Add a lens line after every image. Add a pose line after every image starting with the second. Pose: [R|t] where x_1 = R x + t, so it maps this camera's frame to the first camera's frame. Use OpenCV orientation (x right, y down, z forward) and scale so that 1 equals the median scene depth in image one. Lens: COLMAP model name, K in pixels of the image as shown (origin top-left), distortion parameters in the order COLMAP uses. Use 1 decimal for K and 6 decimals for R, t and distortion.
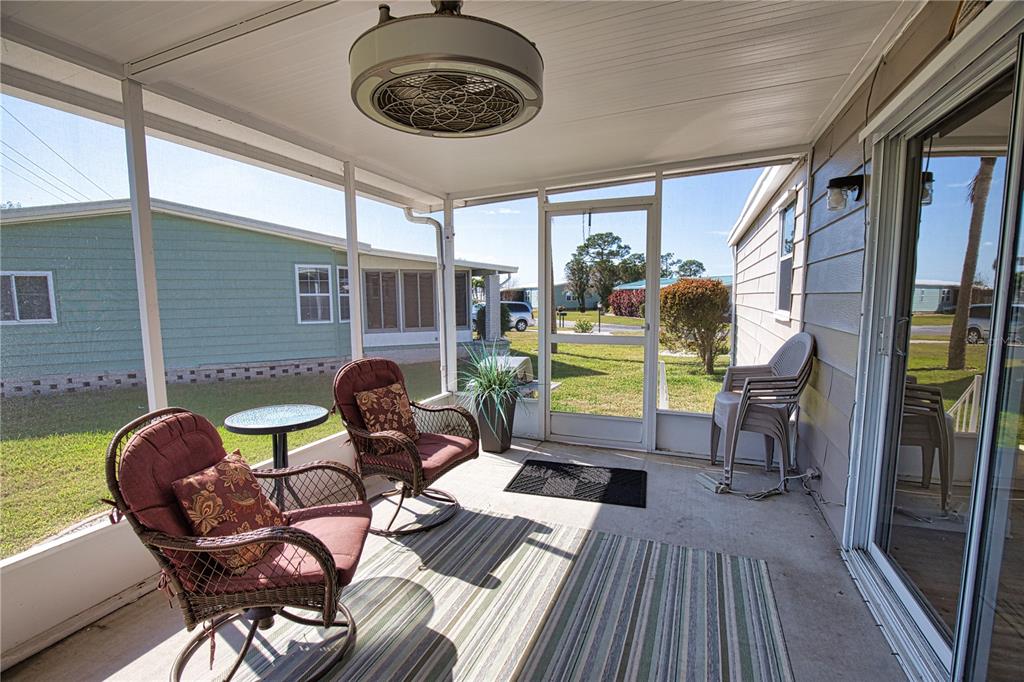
lens RADIAL K [[462.7, 0, 516.4], [0, 462.7, 332.7], [0, 0, 1]] dist [-0.026804, -0.000860]
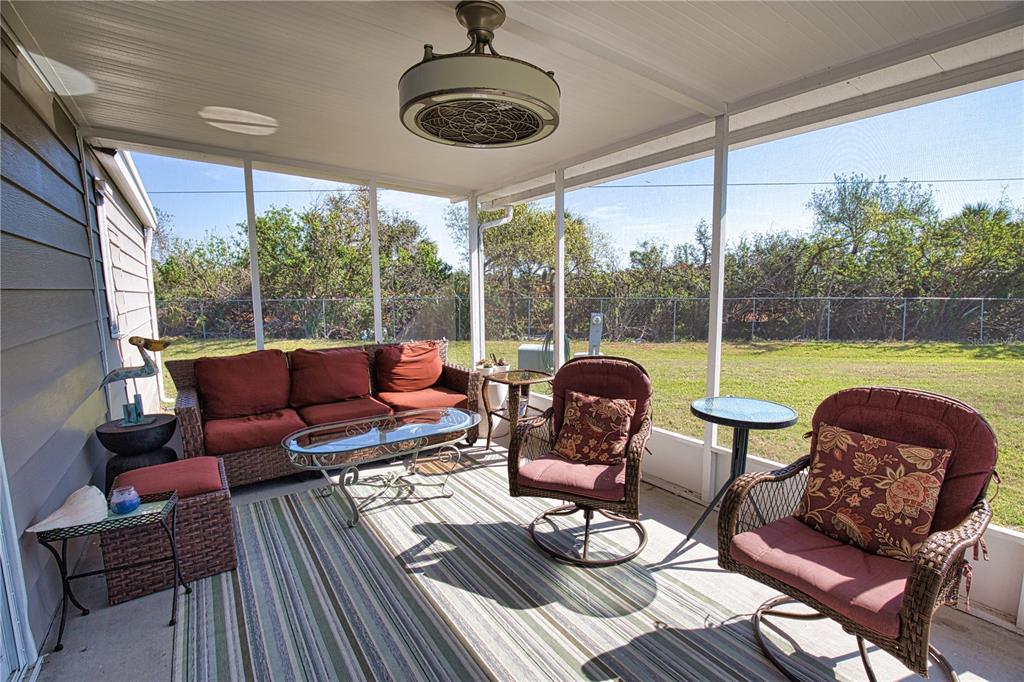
lens RADIAL K [[462.7, 0, 516.6], [0, 462.7, 349.9], [0, 0, 1]] dist [-0.026804, -0.000860]
pose [[-0.552157, 0.117605, -0.825404, 0.577849], [-0.053938, 0.982889, 0.176125, -0.090198], [0.831993, 0.141769, -0.536366, 1.248390]]
